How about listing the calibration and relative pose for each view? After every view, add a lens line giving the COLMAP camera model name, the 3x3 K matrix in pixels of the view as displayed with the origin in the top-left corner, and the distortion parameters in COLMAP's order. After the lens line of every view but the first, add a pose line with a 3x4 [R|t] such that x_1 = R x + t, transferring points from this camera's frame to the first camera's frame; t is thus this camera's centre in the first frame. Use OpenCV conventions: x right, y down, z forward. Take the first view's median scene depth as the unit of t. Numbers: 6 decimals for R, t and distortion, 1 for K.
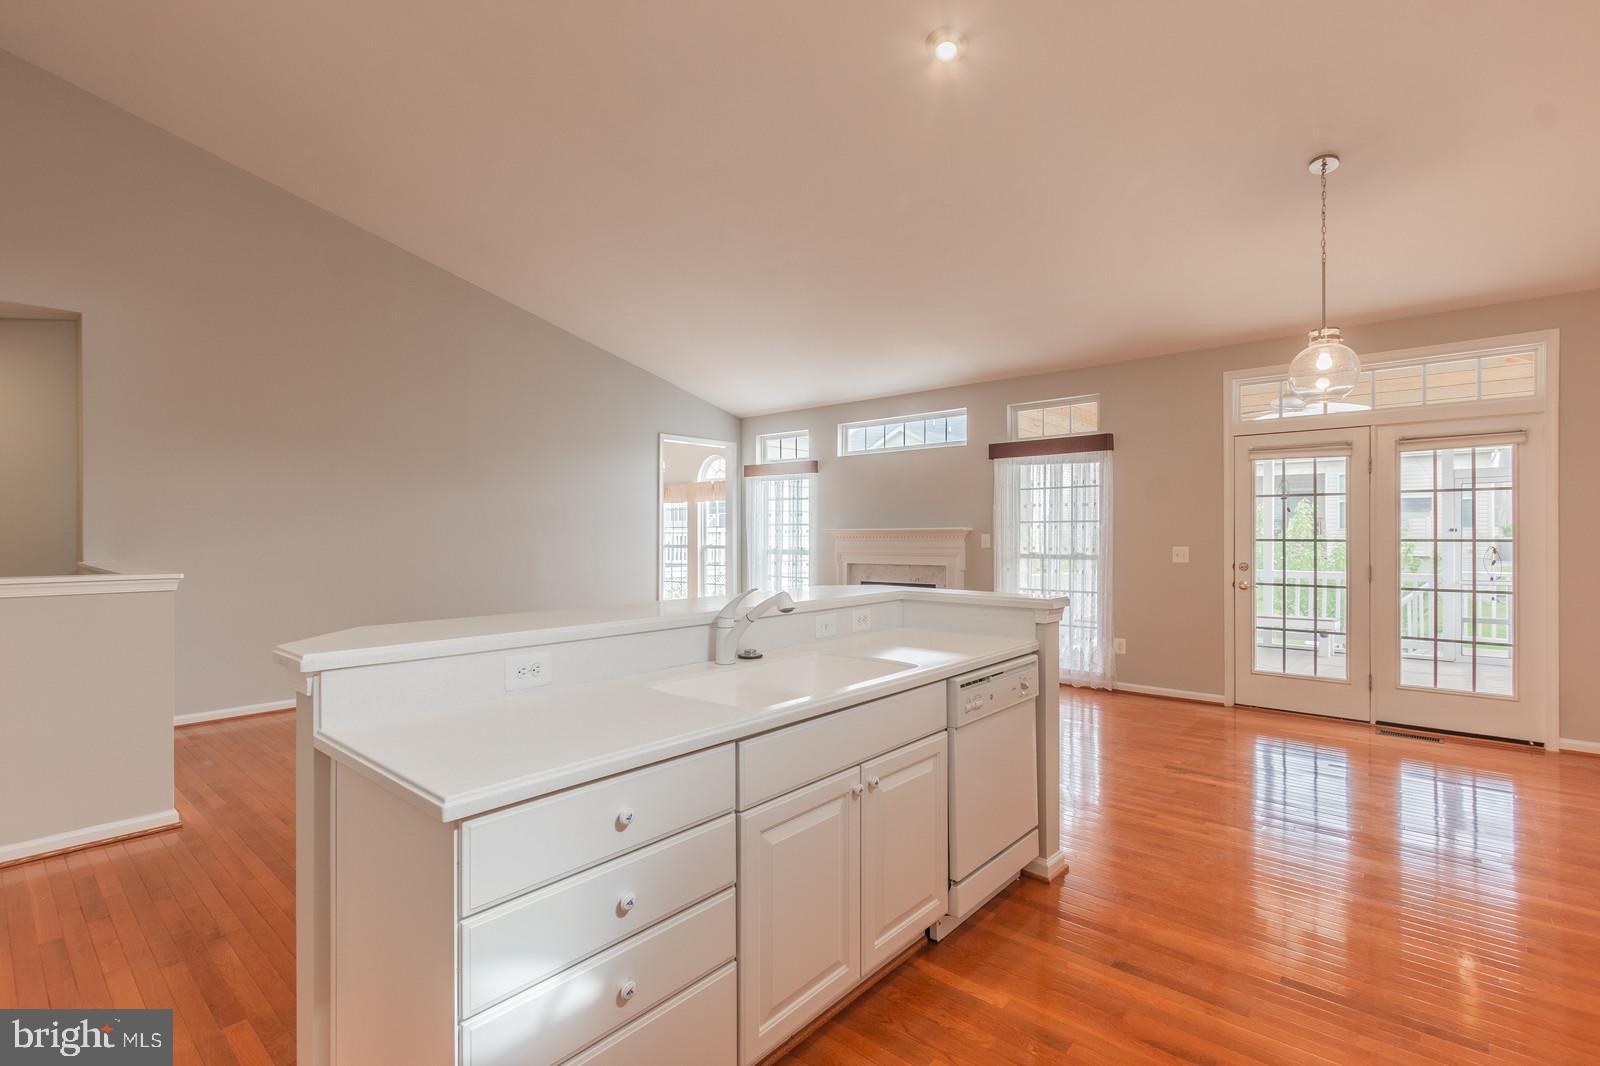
lens RADIAL K [[734.1, 0, 806.5], [0, 734.1, 523.4], [0, 0, 1]] dist [0.008055, -0.000314]
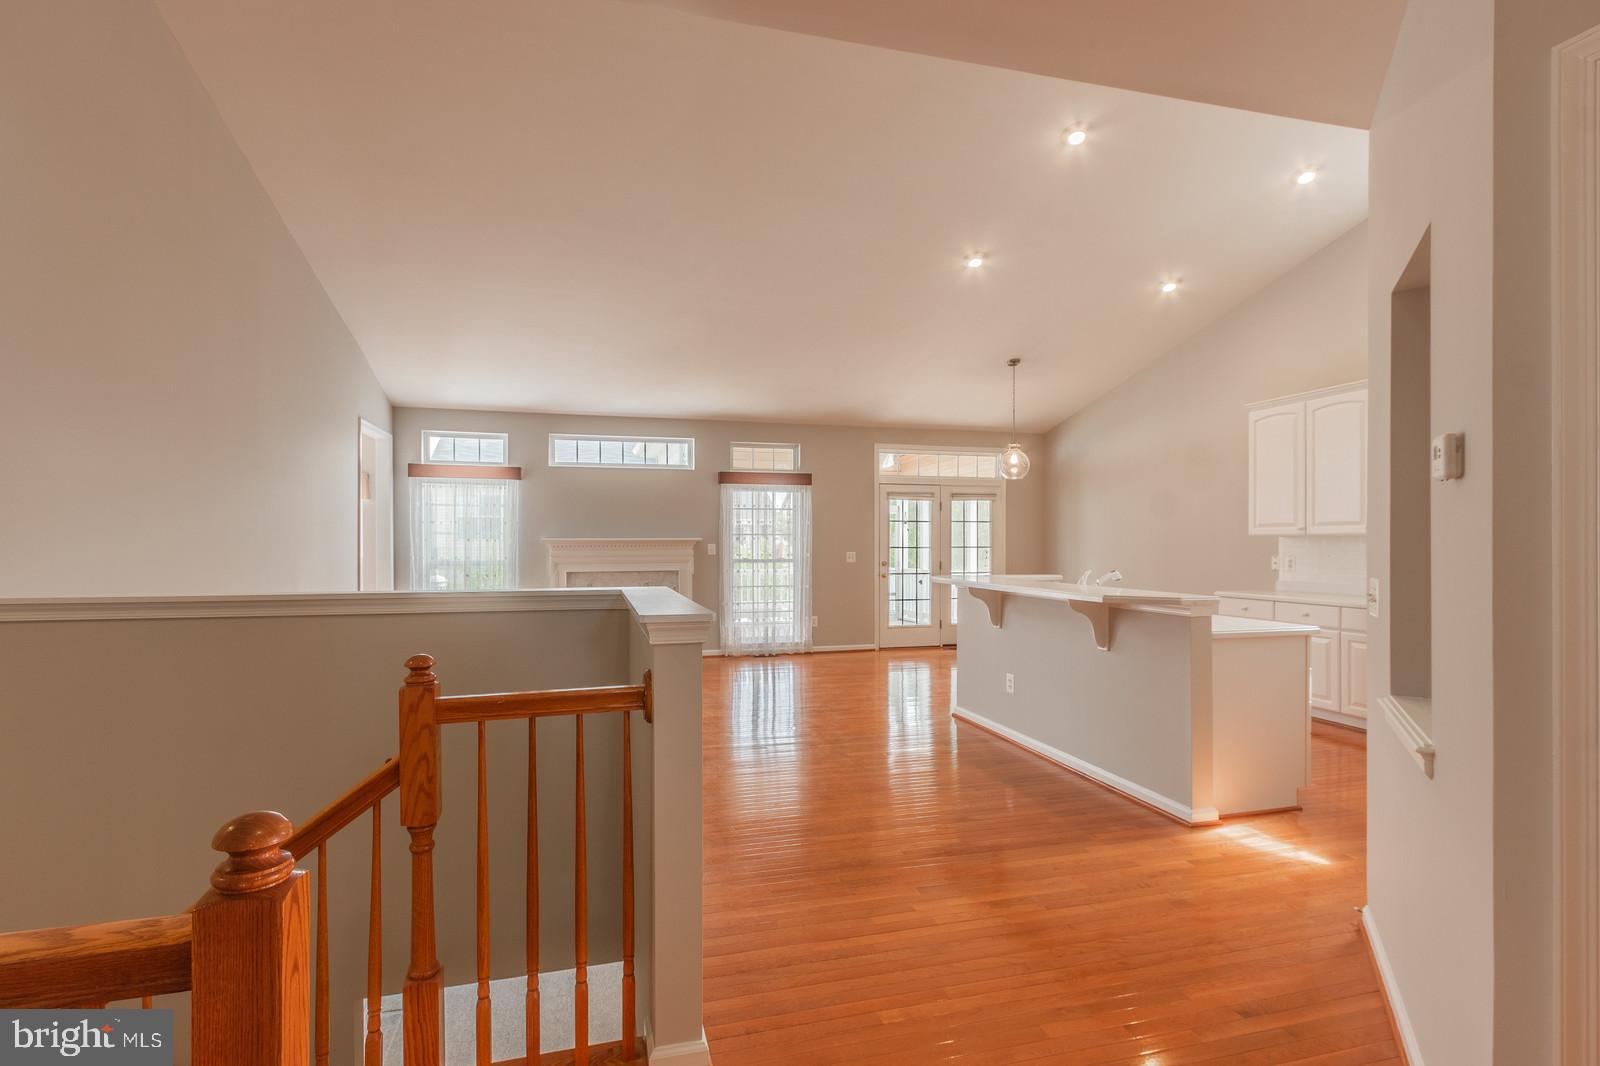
lens RADIAL K [[750.6, 0, 784.7], [0, 750.6, 539.5], [0, 0, 1]] dist [-0.001141, 0.000070]
pose [[0.569792, 0.005572, 0.821770, -0.820009], [-0.012638, 0.999918, 0.001983, 0.003606], [-0.821691, -0.011516, 0.569816, 0.206779]]
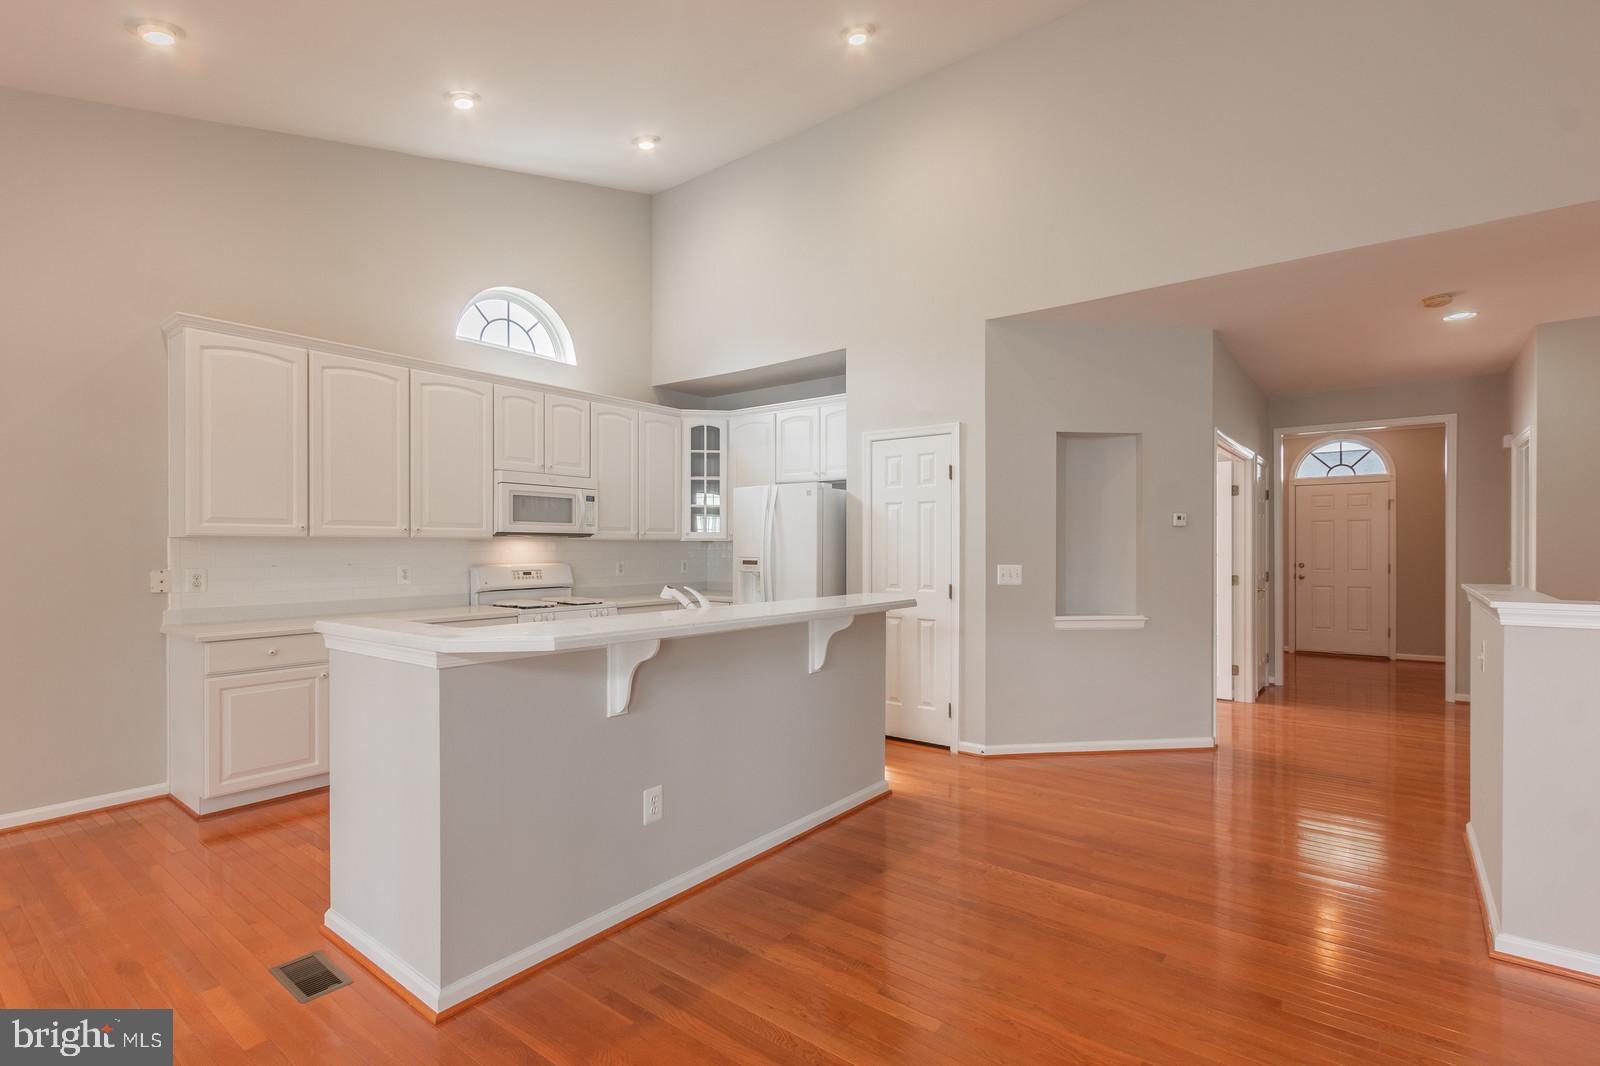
lens RADIAL K [[744.3, 0, 833.9], [0, 744.3, 552.4], [0, 0, 1]] dist [0.004270, -0.000824]
pose [[-0.997629, 0.004015, -0.068711, -0.089764], [0.004460, 0.999970, -0.006324, 0.011965], [0.068683, -0.006615, -0.997617, 0.915388]]
